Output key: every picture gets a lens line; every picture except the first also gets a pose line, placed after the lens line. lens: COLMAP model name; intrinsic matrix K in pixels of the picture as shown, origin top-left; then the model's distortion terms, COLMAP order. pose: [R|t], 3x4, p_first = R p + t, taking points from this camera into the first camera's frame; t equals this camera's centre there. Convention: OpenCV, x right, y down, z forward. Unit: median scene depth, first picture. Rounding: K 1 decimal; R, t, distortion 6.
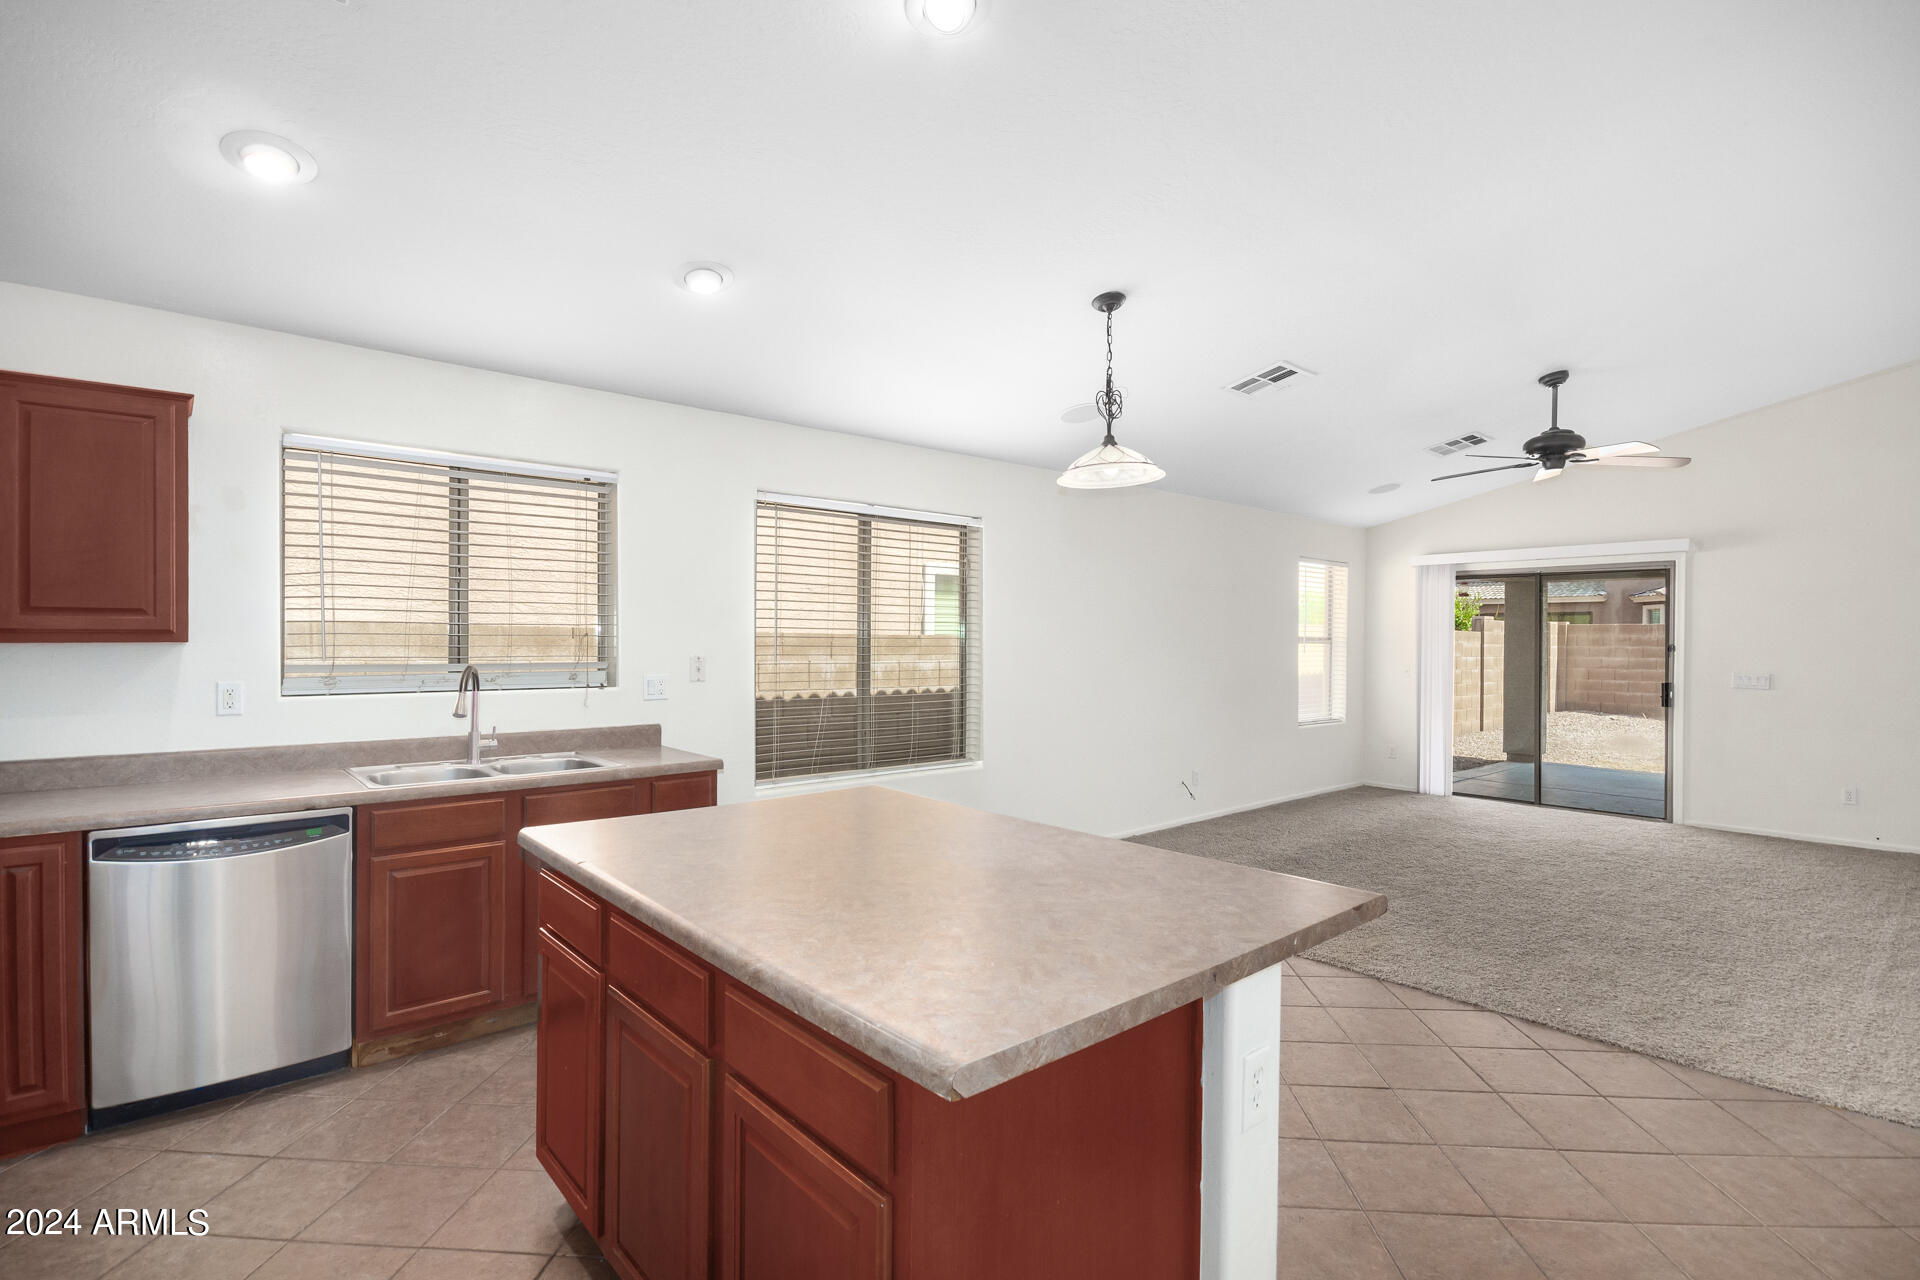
lens RADIAL K [[904.6, 0, 965.3], [0, 904.6, 642.8], [0, 0, 1]] dist [0.008493, -0.004525]
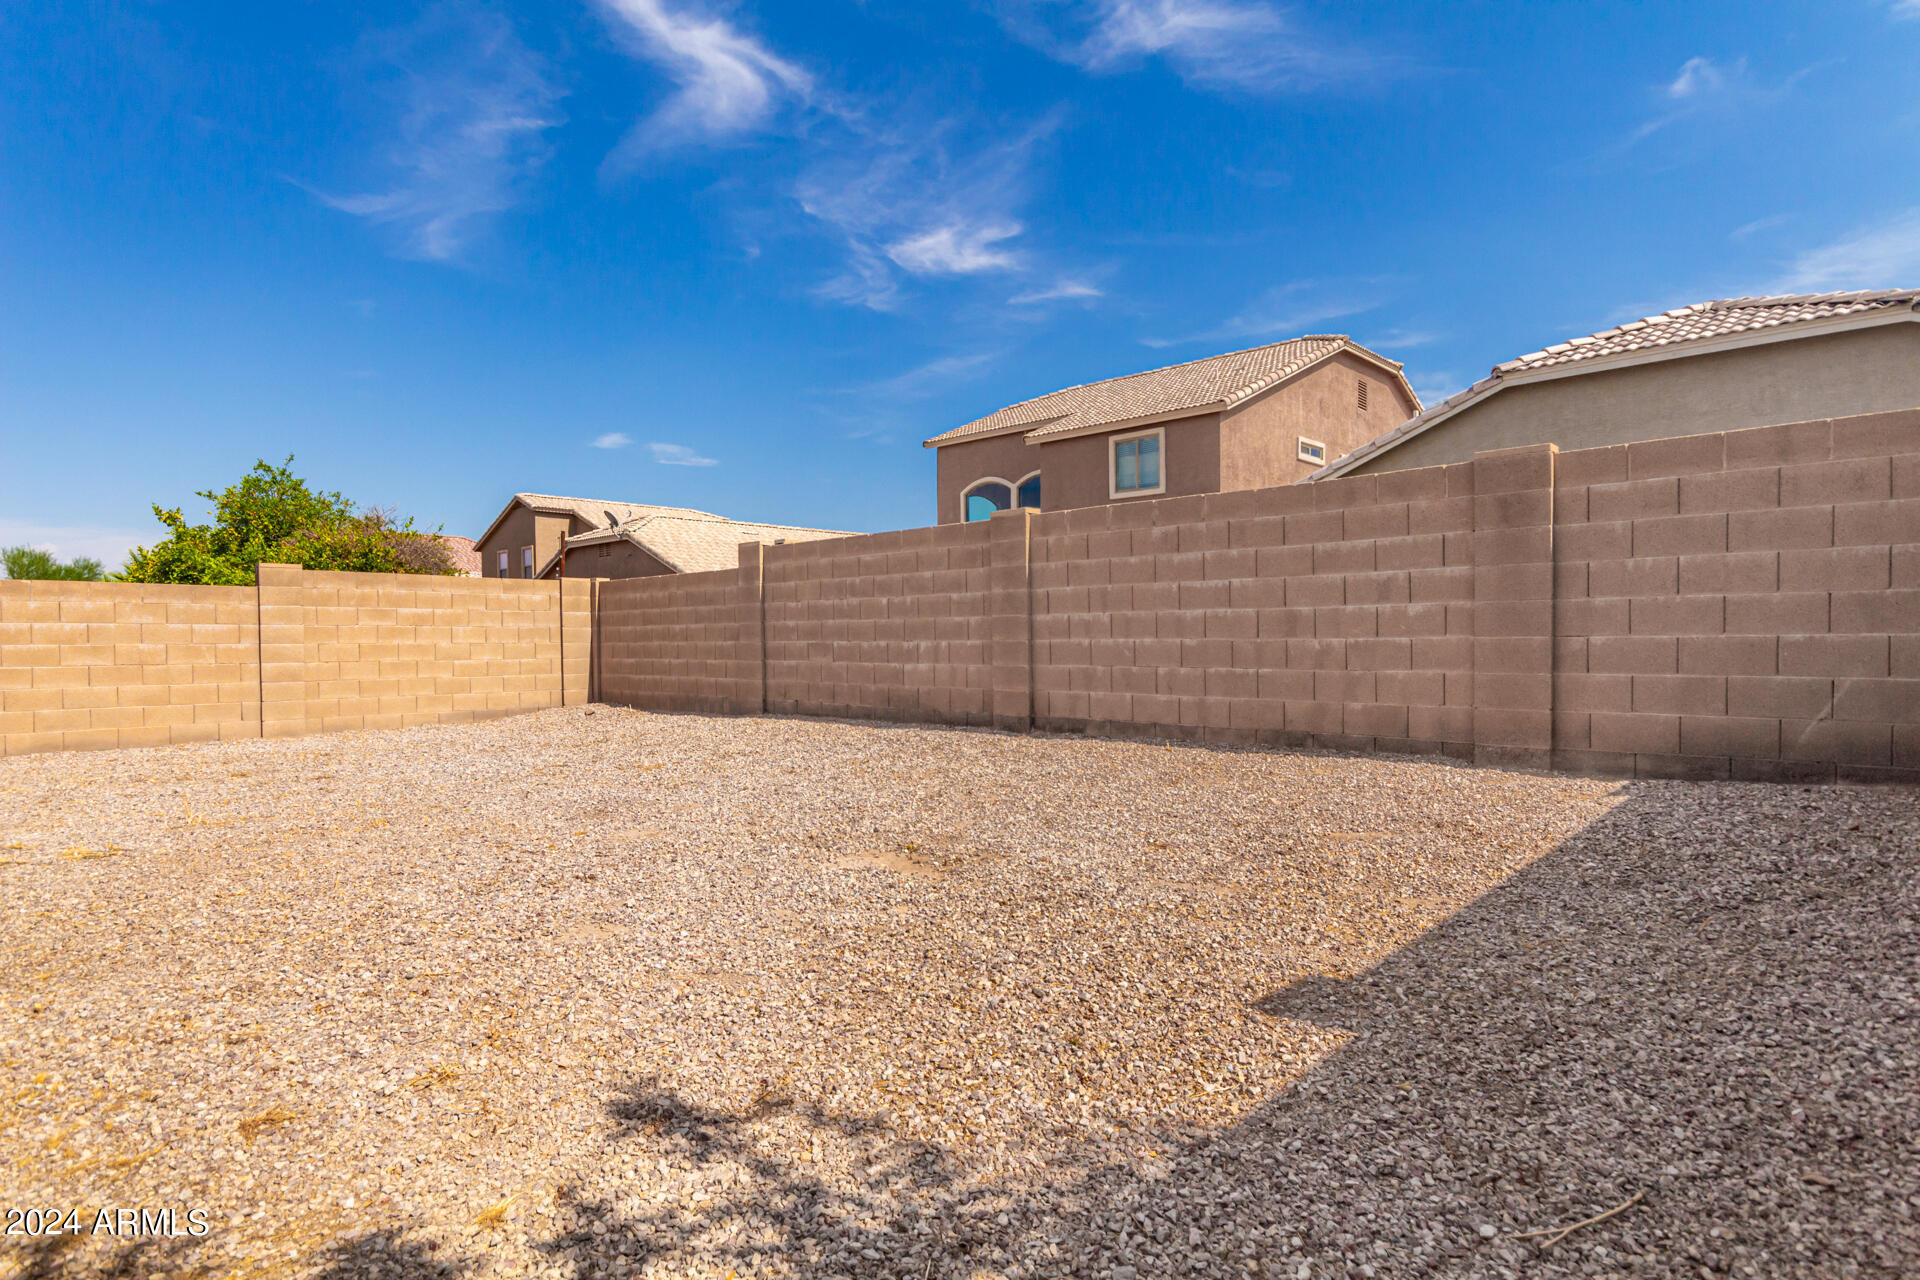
lens RADIAL K [[1001.2, 0, 948.7], [0, 1001.2, 644.0], [0, 0, 1]] dist [0.004698, -0.000888]
pose [[0.996784, -0.014923, 0.078728, 2.157804], [0.014410, 0.999871, 0.007086, 0.069569], [-0.078824, -0.005929, 0.996871, 0.518422]]
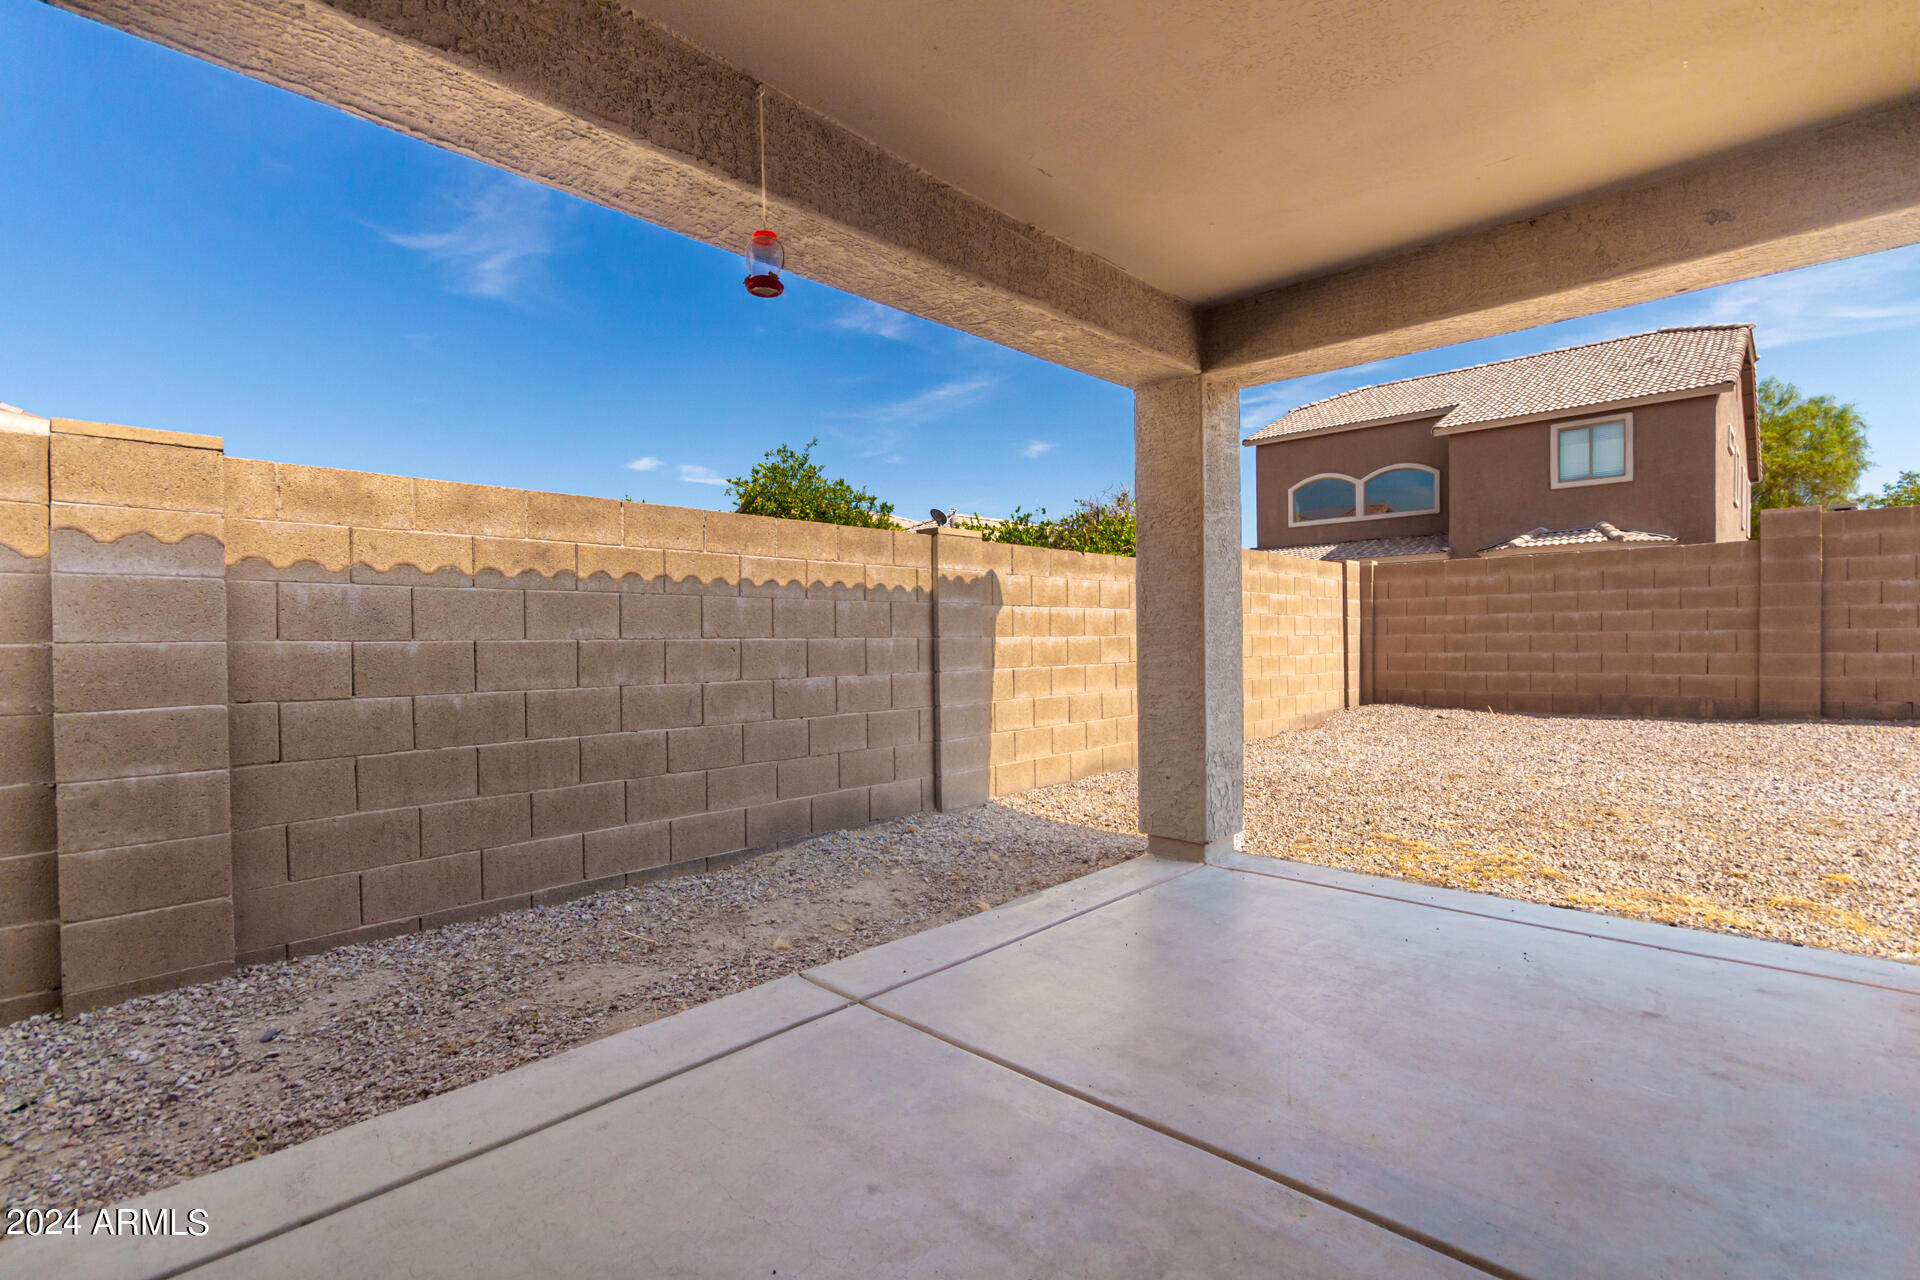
lens RADIAL K [[904.6, 0, 928.5], [0, 904.6, 648.1], [0, 0, 1]] dist [0.008493, -0.004525]
pose [[0.996317, -0.020514, 0.083253, 0.782283], [0.019775, 0.999758, 0.009687, 0.062564], [-0.083431, -0.008005, 0.996481, 1.032797]]
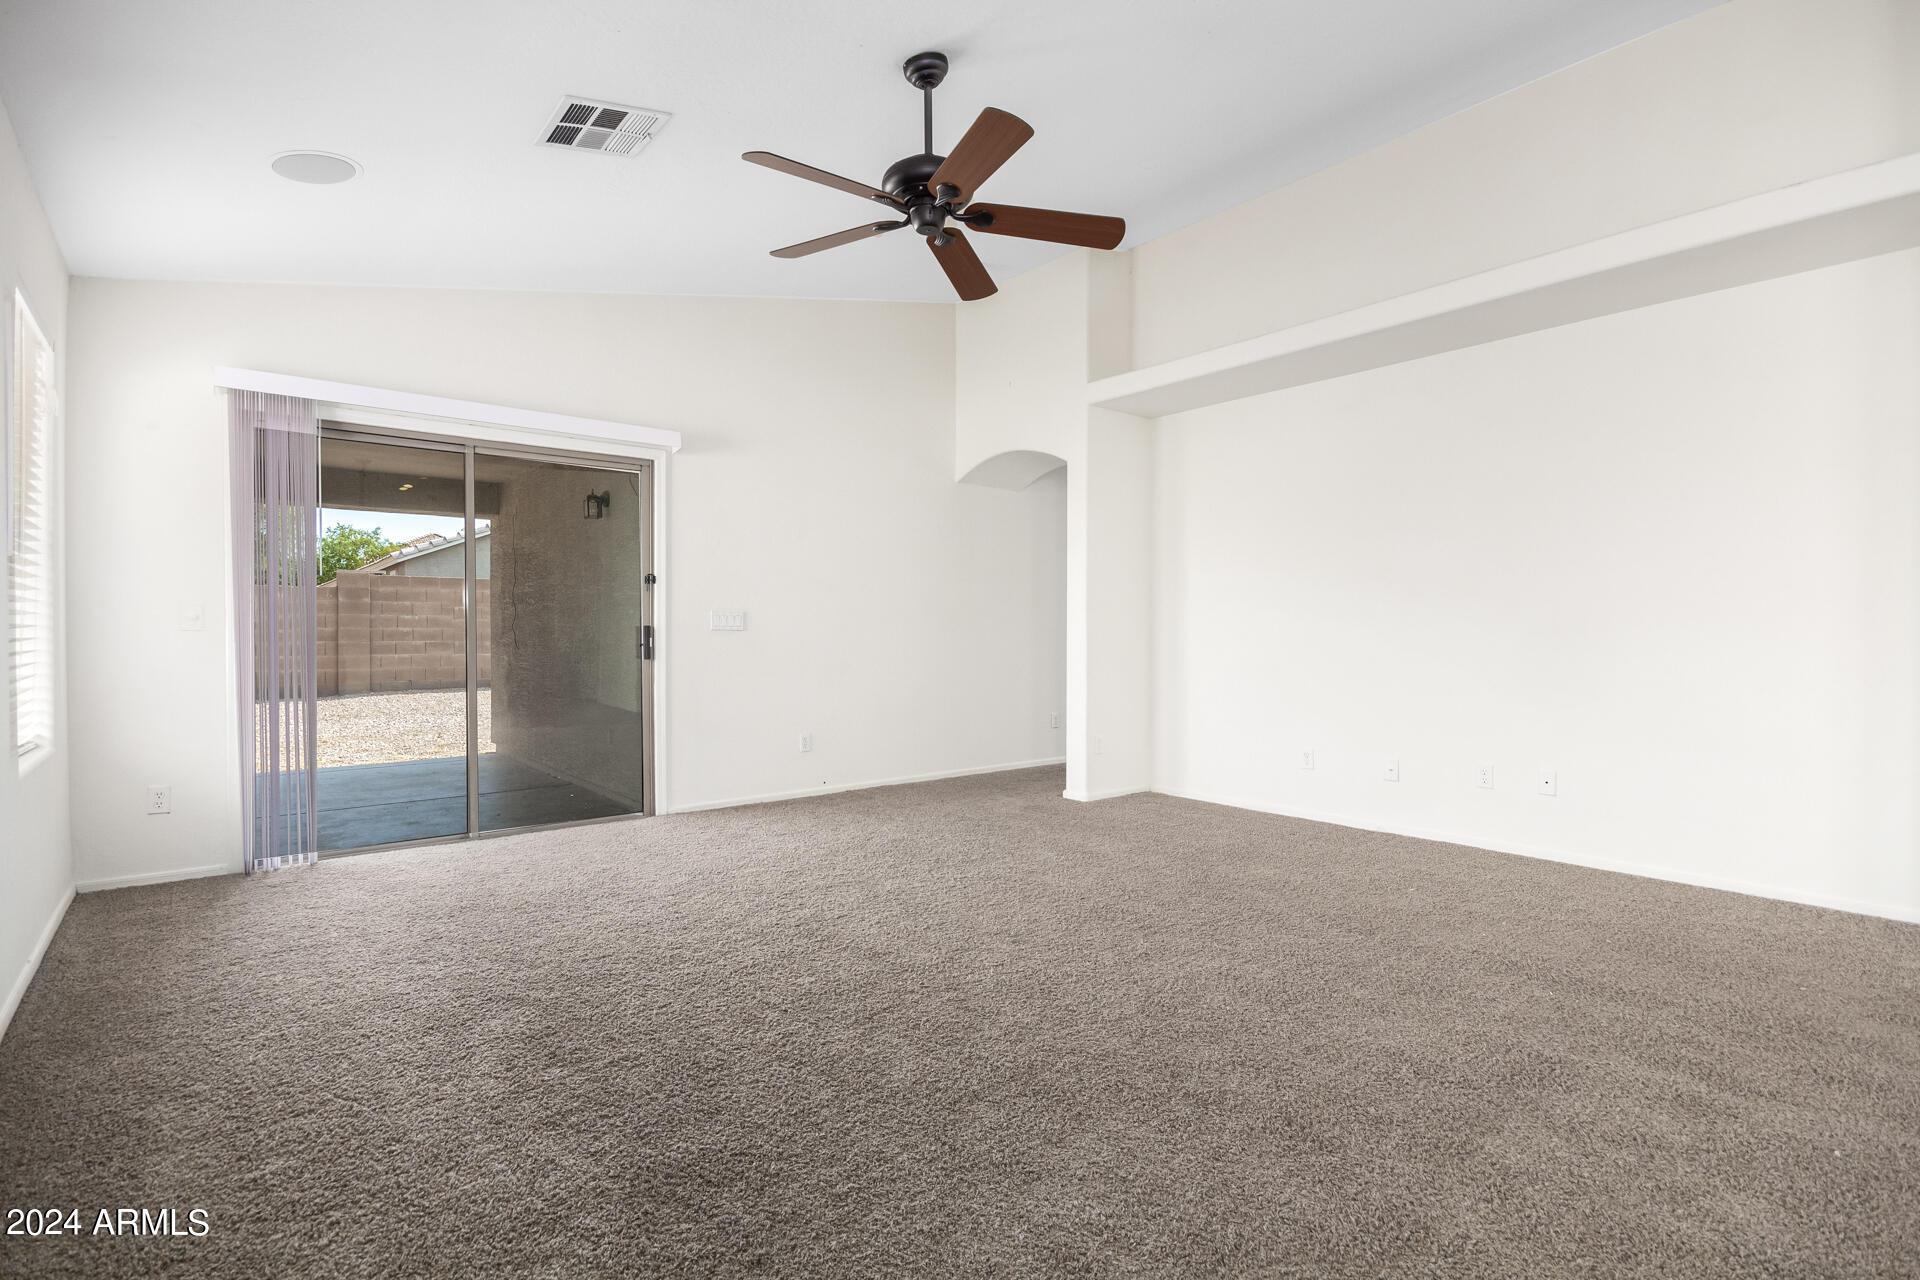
lens RADIAL K [[904.6, 0, 946.6], [0, 904.6, 636.9], [0, 0, 1]] dist [0.008493, -0.004525]
pose [[0.041533, -0.011002, 0.999077, 0.054461], [0.004336, 0.999932, 0.010831, 0.046108], [-0.999128, 0.003882, 0.041578, 0.725727]]
